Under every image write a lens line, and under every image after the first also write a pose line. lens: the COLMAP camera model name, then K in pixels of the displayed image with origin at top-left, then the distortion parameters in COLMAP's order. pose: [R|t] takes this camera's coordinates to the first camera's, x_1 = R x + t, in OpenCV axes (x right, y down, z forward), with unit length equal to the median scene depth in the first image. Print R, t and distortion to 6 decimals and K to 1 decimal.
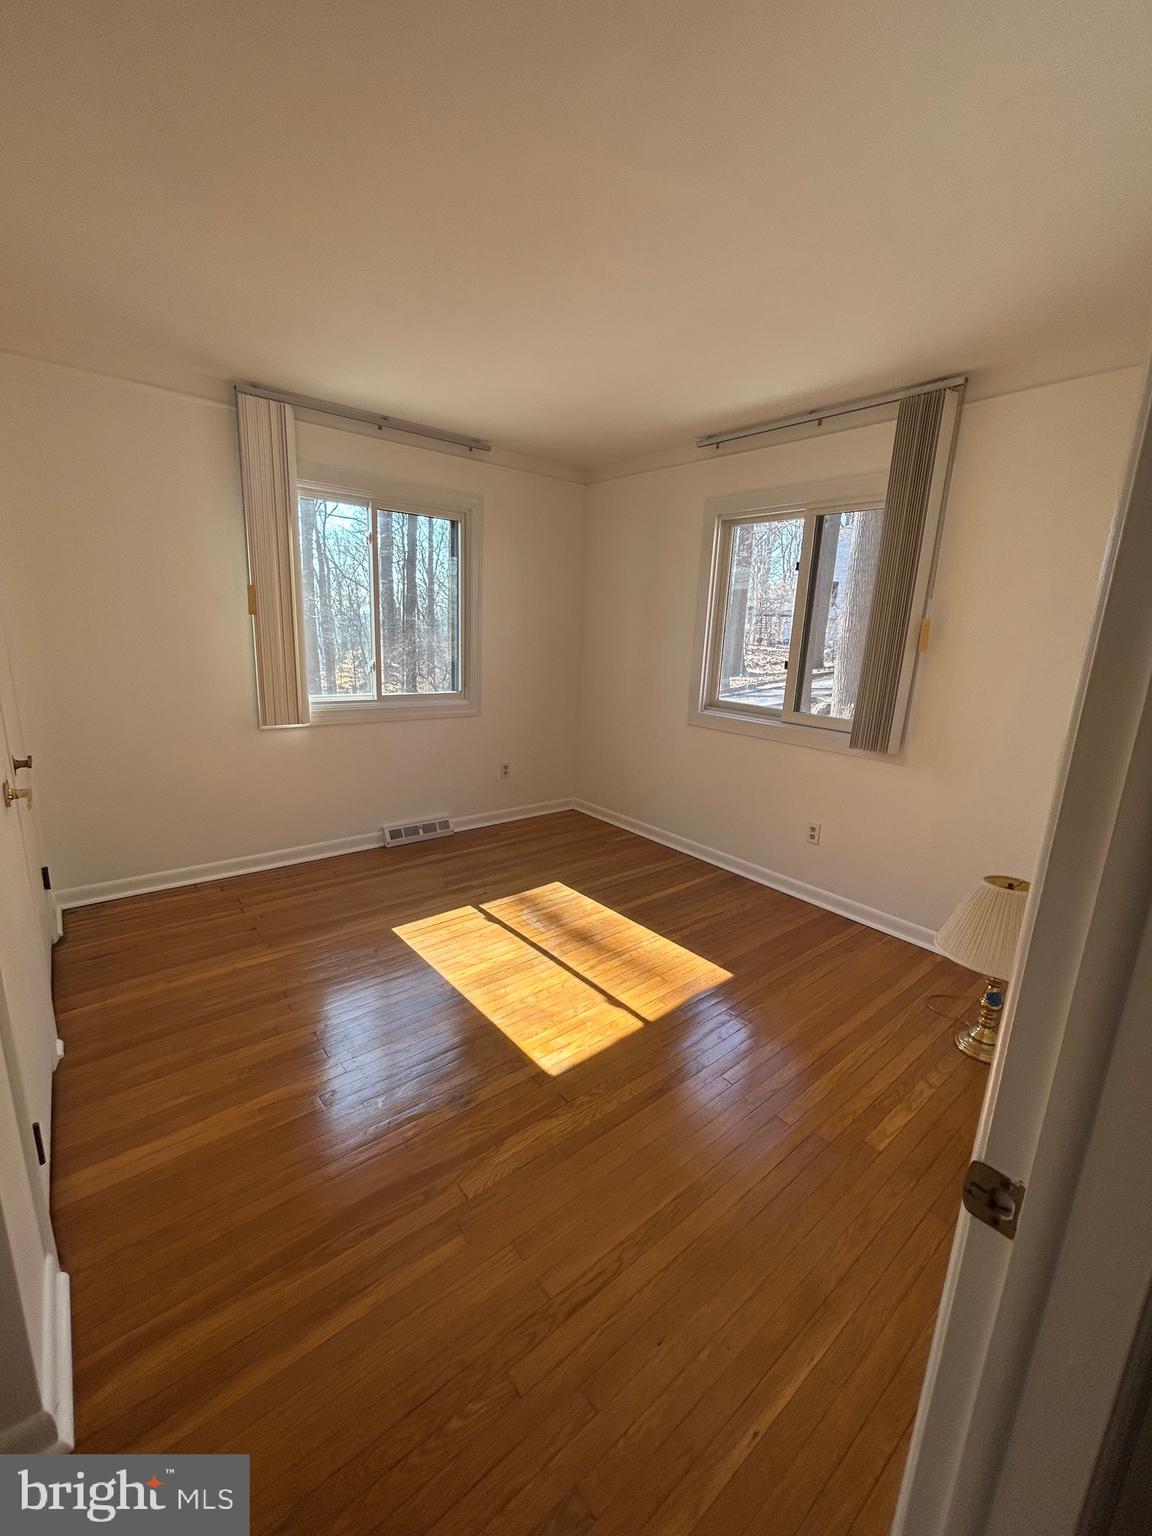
lens RADIAL K [[617.6, 0, 577.9], [0, 617.6, 765.6], [0, 0, 1]] dist [-0.000359, -0.000019]
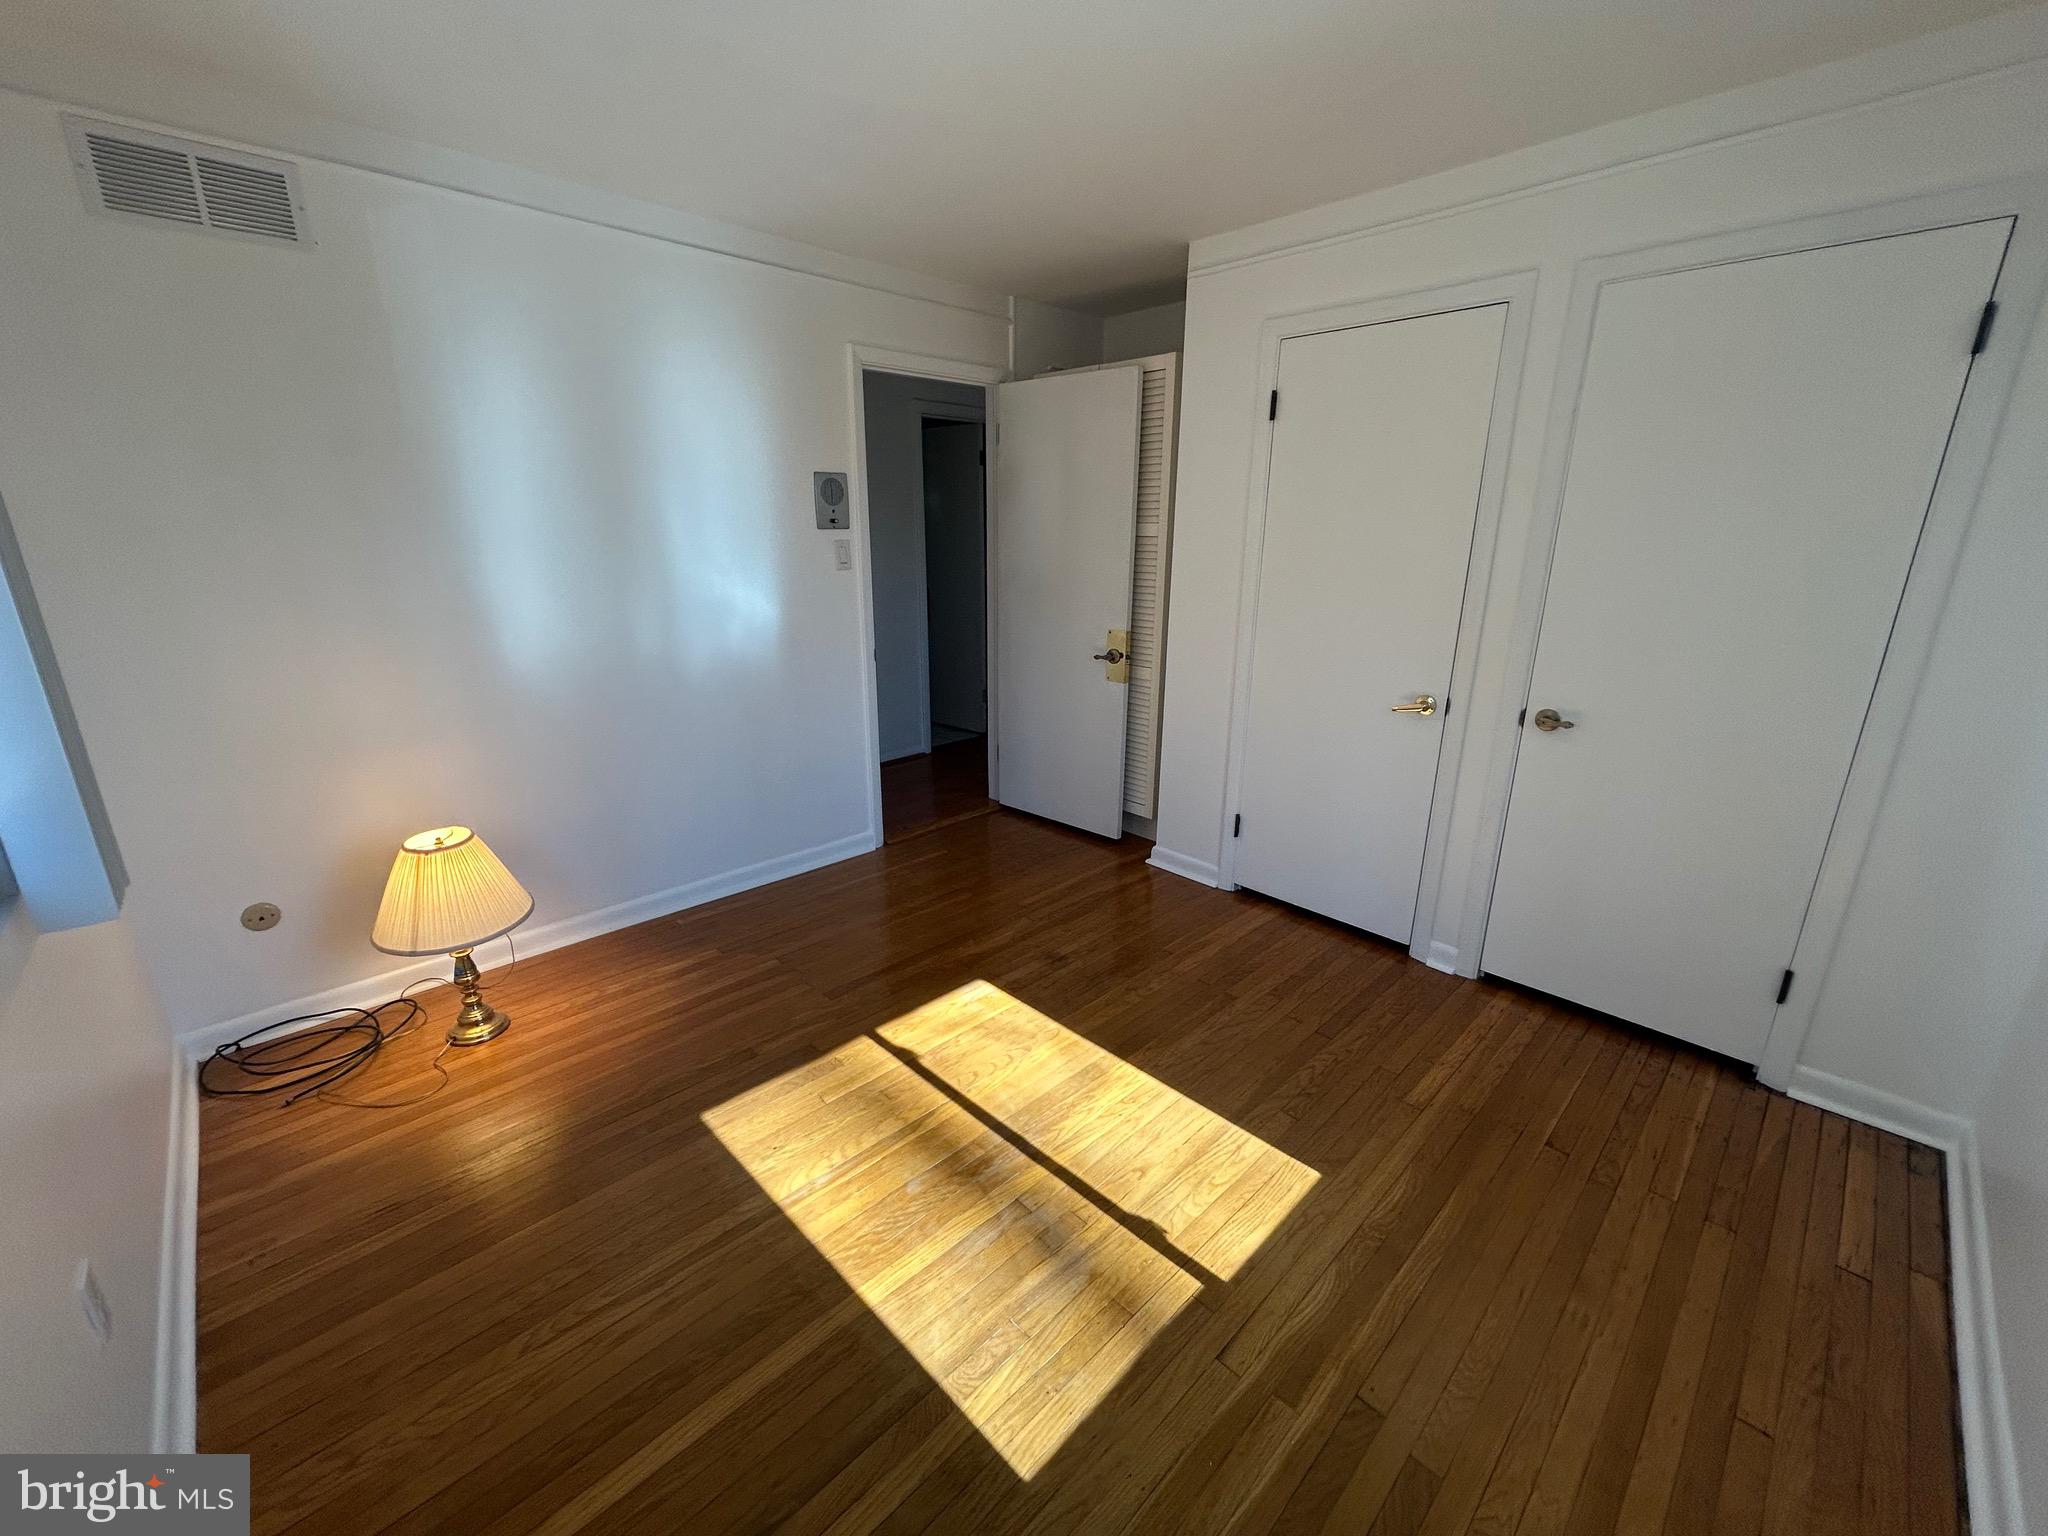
lens RADIAL K [[823.4, 0, 1021.3], [0, 823.4, 767.4], [0, 0, 1]] dist [-0.000359, -0.000019]
pose [[-0.995663, -0.023468, -0.090029, 0.015776], [-0.064477, 0.871658, 0.485855, -0.365573], [0.067073, 0.489552, -0.869390, 1.495494]]
